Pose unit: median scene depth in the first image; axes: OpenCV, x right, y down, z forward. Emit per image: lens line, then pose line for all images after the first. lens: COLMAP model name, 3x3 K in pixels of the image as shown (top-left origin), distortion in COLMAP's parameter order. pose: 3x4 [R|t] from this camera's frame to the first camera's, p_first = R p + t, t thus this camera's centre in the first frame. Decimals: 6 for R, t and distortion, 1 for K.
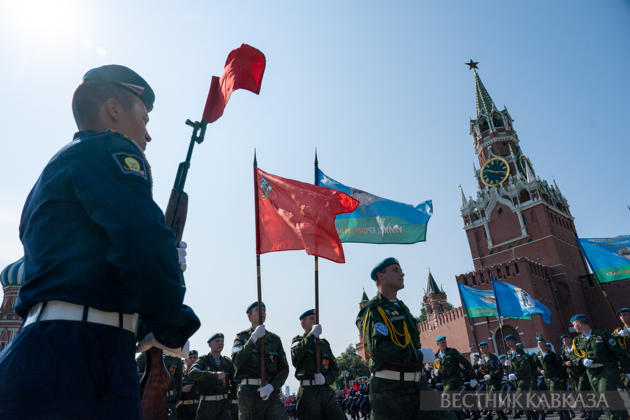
lens RADIAL K [[420.1, 0, 318.6], [0, 420.1, 212.1], [0, 0, 1]] dist [-0.016772, 0.011996]
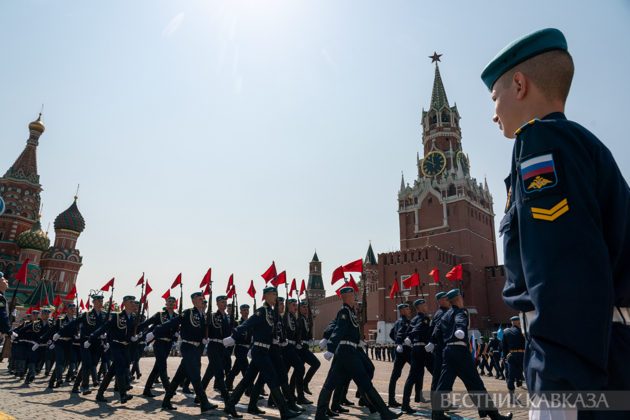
lens RADIAL K [[420.1, 0, 317.3], [0, 420.1, 210.0], [0, 0, 1]] dist [-0.016772, 0.011996]
pose [[0.990584, 0.123775, 0.058500, 0.072262], [-0.129192, 0.986536, 0.100283, -0.049689], [-0.045300, -0.106896, 0.993238, -0.092650]]
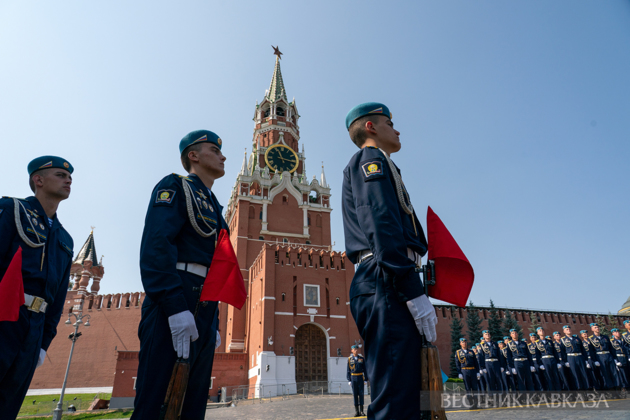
lens RADIAL K [[420.1, 0, 315.2], [0, 420.1, 208.6], [0, 0, 1]] dist [-0.016772, 0.011996]
pose [[0.374780, 0.474556, 0.796453, -0.206539], [-0.382540, 0.861683, -0.333415, 0.266357], [-0.844514, -0.179718, 0.504478, 0.501003]]
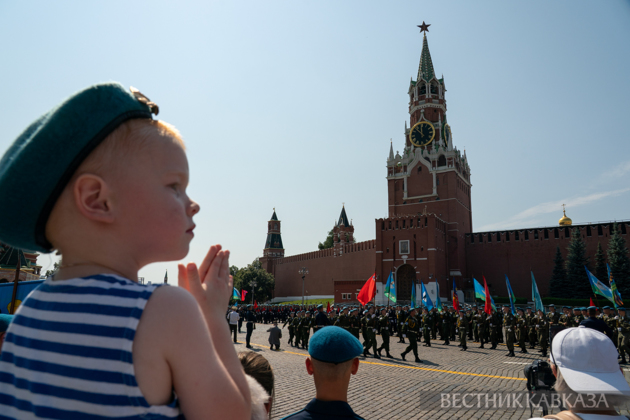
lens RADIAL K [[420.1, 0, 316.6], [0, 420.1, 209.7], [0, 0, 1]] dist [-0.016772, 0.011996]
pose [[0.955654, 0.151285, 0.252664, -0.116793], [-0.197806, 0.965362, 0.170144, -0.035427], [-0.218172, -0.212577, 0.952477, -0.073854]]
